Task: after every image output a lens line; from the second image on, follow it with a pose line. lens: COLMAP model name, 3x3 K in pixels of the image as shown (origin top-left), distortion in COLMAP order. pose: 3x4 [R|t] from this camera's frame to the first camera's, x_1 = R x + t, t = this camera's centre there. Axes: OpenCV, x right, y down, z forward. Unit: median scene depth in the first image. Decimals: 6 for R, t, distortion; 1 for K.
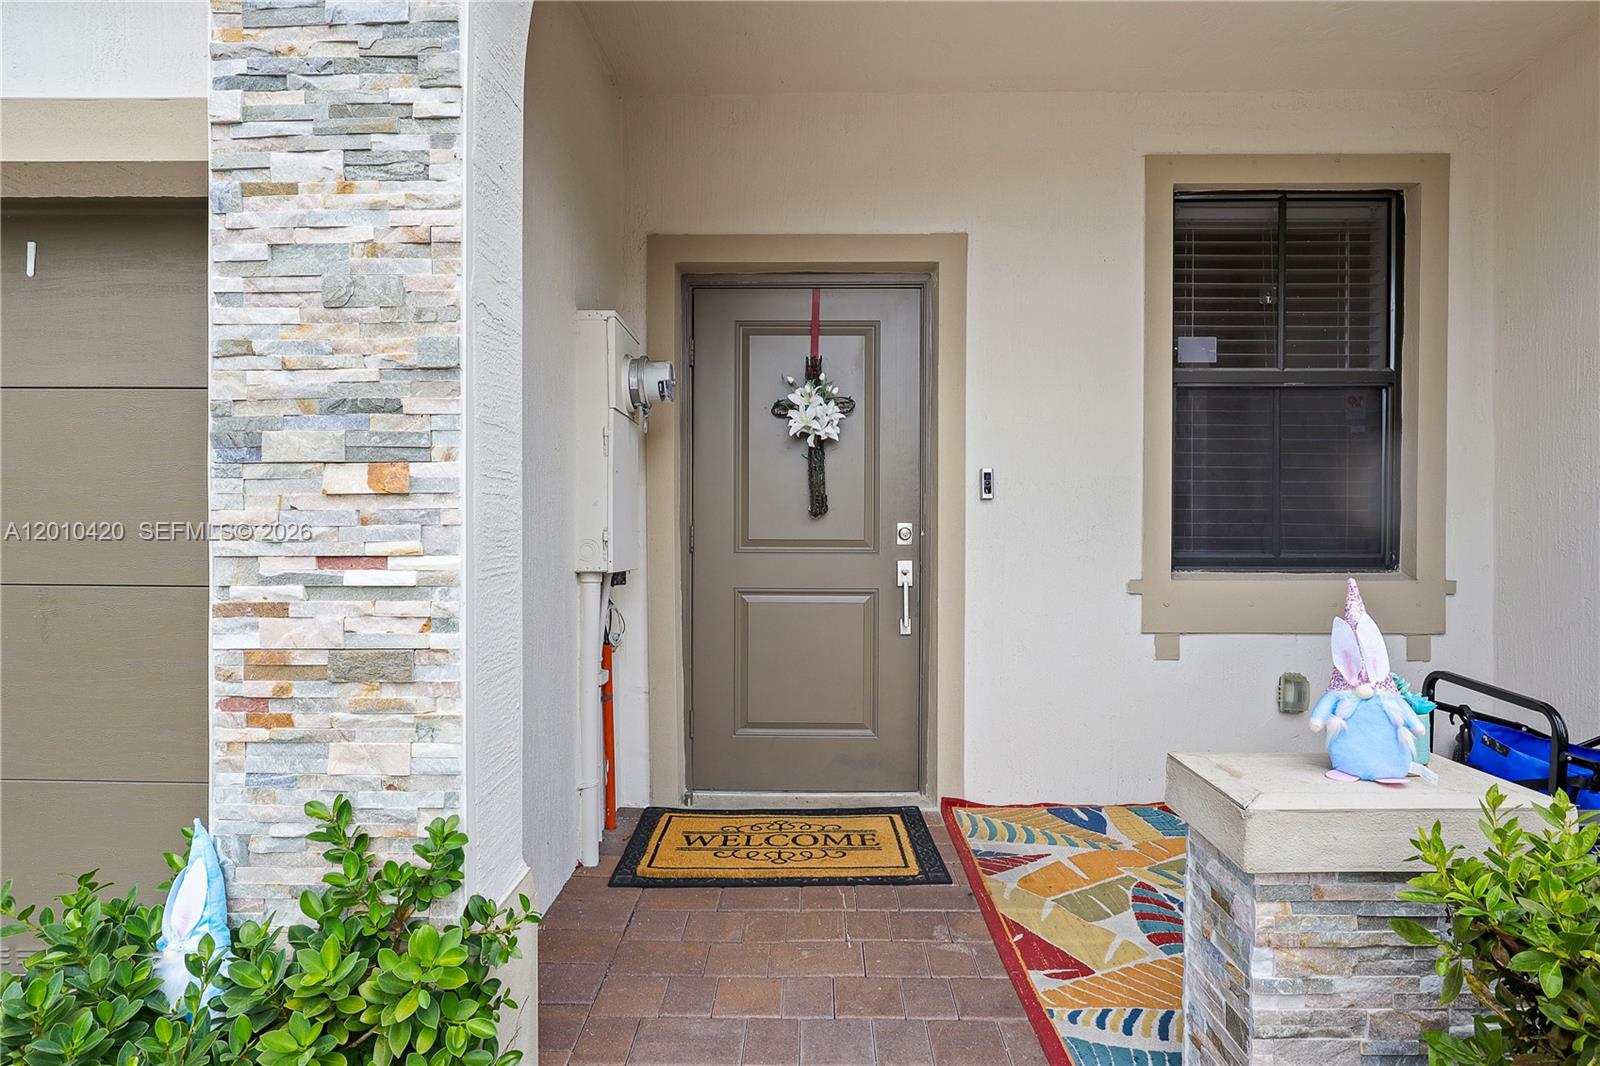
lens RADIAL K [[816.5, 0, 801.9], [0, 816.5, 527.1], [0, 0, 1]] dist [-0.001944, -0.001768]
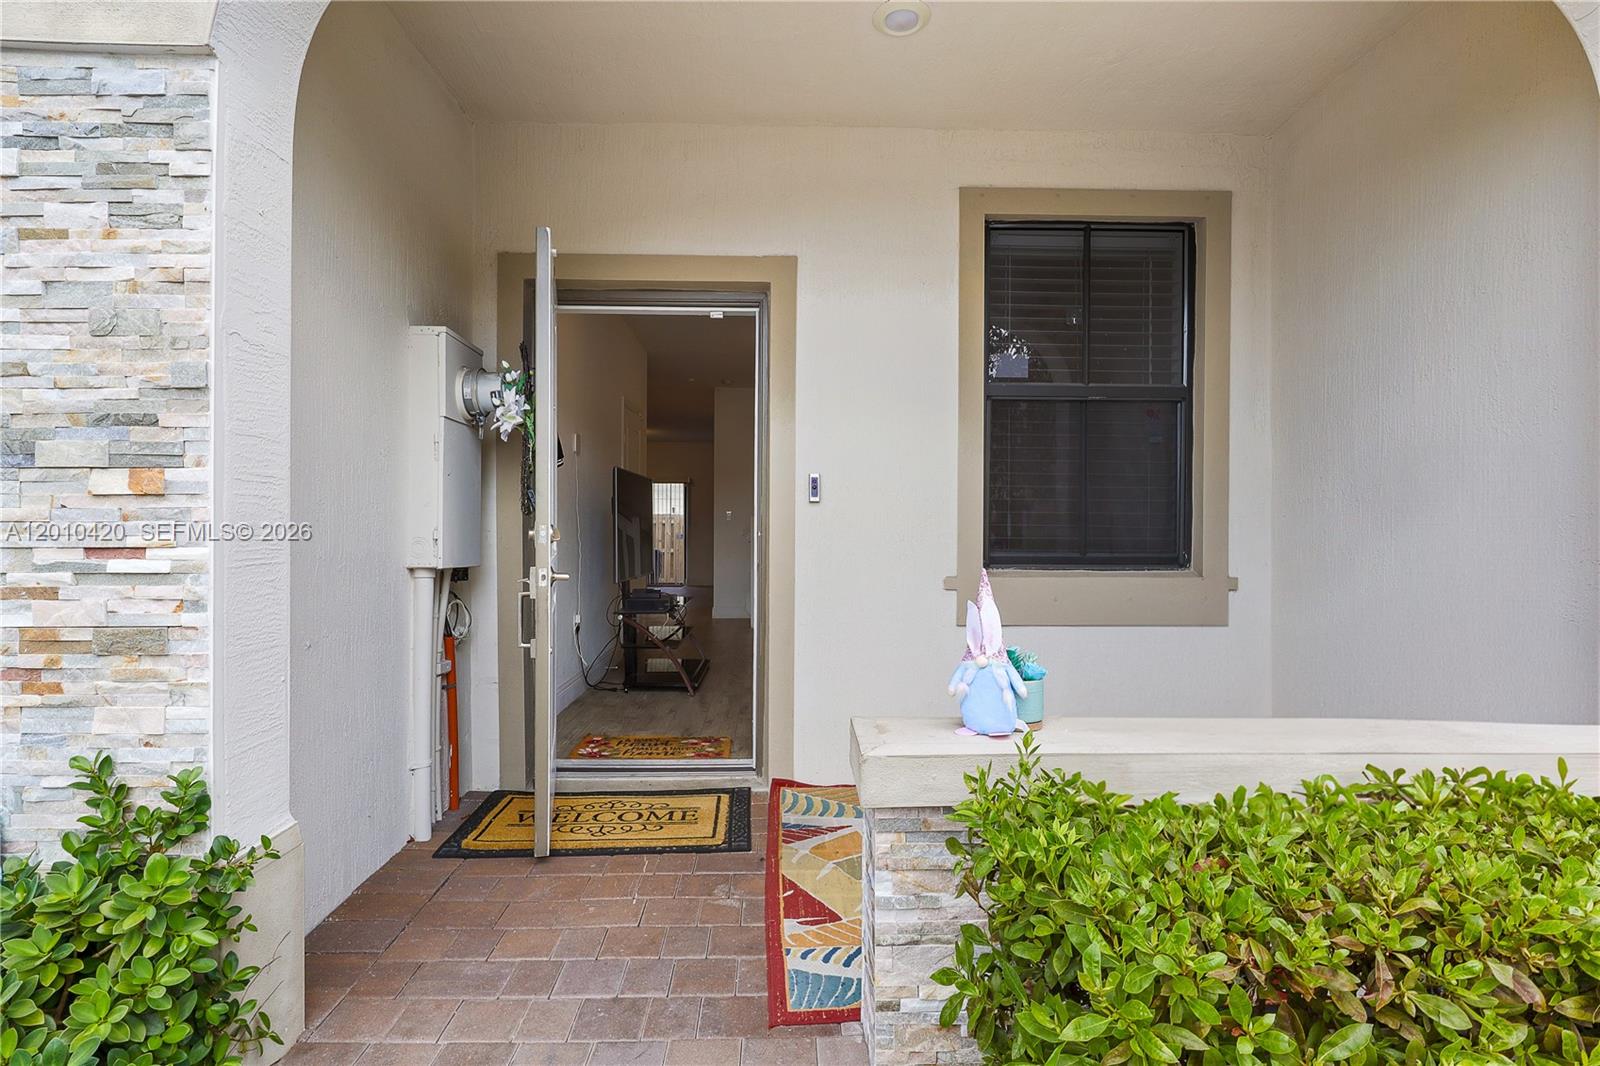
lens RADIAL K [[827.5, 0, 795.1], [0, 827.5, 527.4], [0, 0, 1]] dist [-0.005195, 0.001360]
pose [[0.999132, 0.002825, 0.041552, 0.375001], [-0.002676, 0.999990, -0.003639, 0.008278], [-0.041562, 0.003525, 0.999130, -0.225080]]
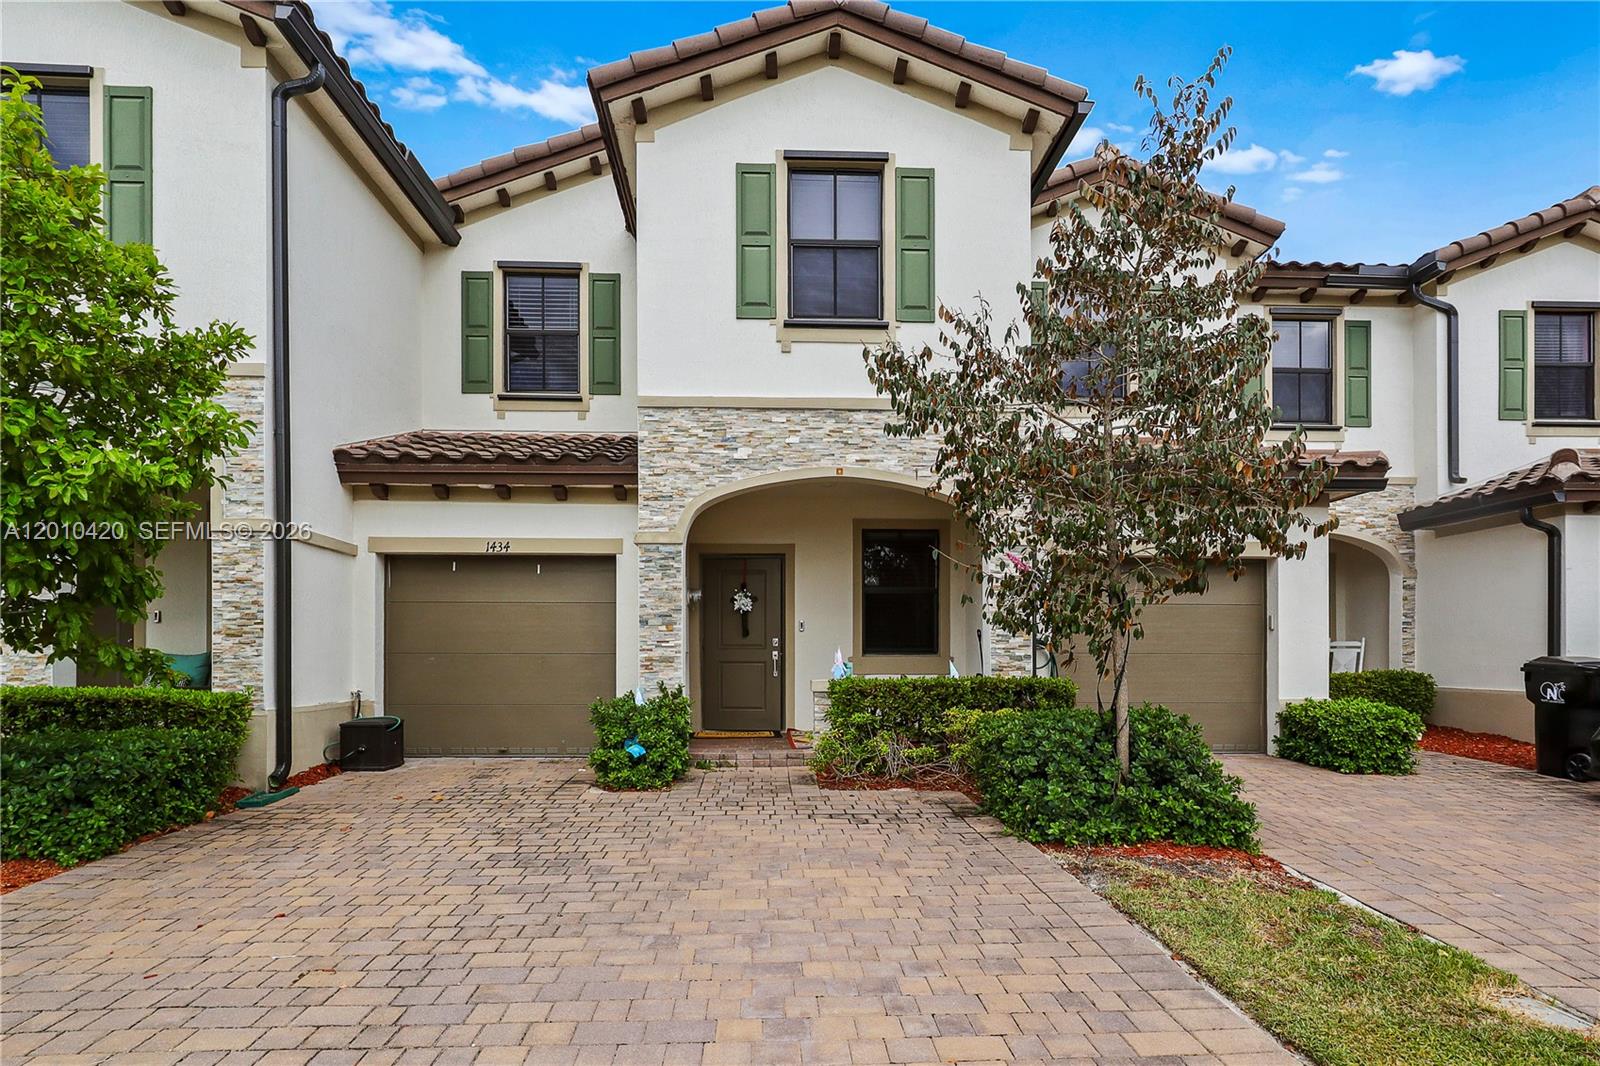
lens RADIAL K [[854.8, 0, 817.2], [0, 854.8, 654.5], [0, 0, 1]] dist [-0.000068, 0.002004]
pose [[0.996935, -0.004593, 0.078095, 0.080589], [0.004964, 0.999977, -0.004567, 0.165955], [-0.078072, 0.004941, 0.996935, -5.269541]]
